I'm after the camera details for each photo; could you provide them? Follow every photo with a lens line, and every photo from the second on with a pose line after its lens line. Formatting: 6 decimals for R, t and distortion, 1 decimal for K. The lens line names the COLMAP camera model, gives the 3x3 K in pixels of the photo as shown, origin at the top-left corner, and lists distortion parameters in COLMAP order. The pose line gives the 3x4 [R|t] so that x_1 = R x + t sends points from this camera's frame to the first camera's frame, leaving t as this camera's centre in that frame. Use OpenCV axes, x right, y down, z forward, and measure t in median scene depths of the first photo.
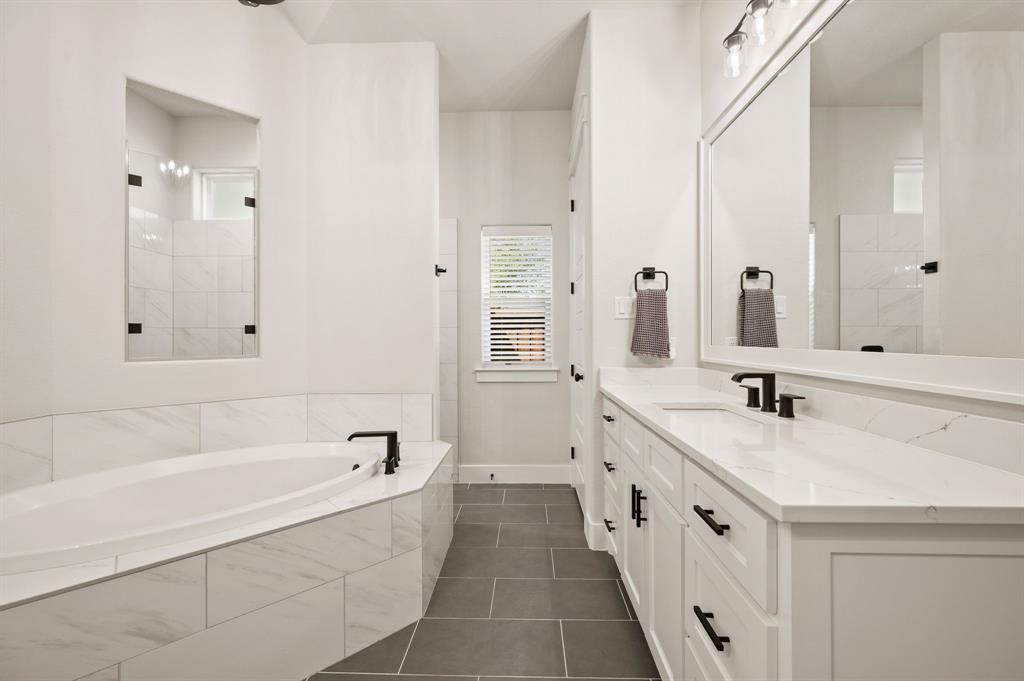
lens RADIAL K [[415.9, 0, 511.0], [0, 415.9, 337.7], [0, 0, 1]] dist [0.001982, -0.000334]
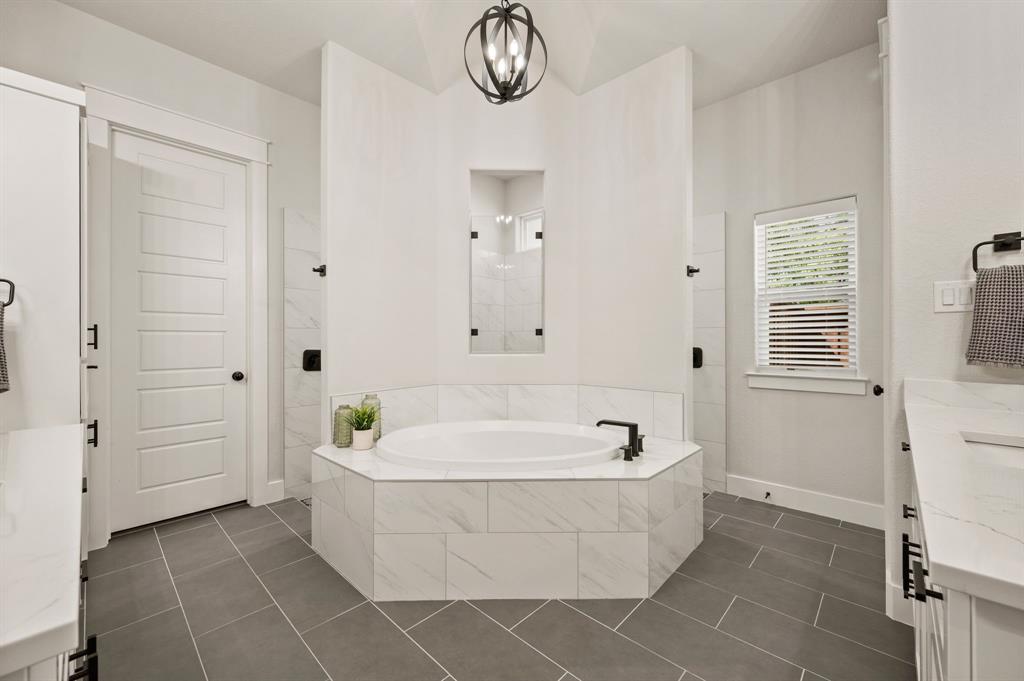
lens RADIAL K [[415.9, 0, 515.1], [0, 415.9, 338.8], [0, 0, 1]] dist [0.001982, -0.000334]
pose [[0.739778, 0.001935, -0.672848, 0.199846], [-0.000756, 0.999998, 0.002044, -0.001062], [0.672851, -0.001004, 0.739778, -0.023871]]
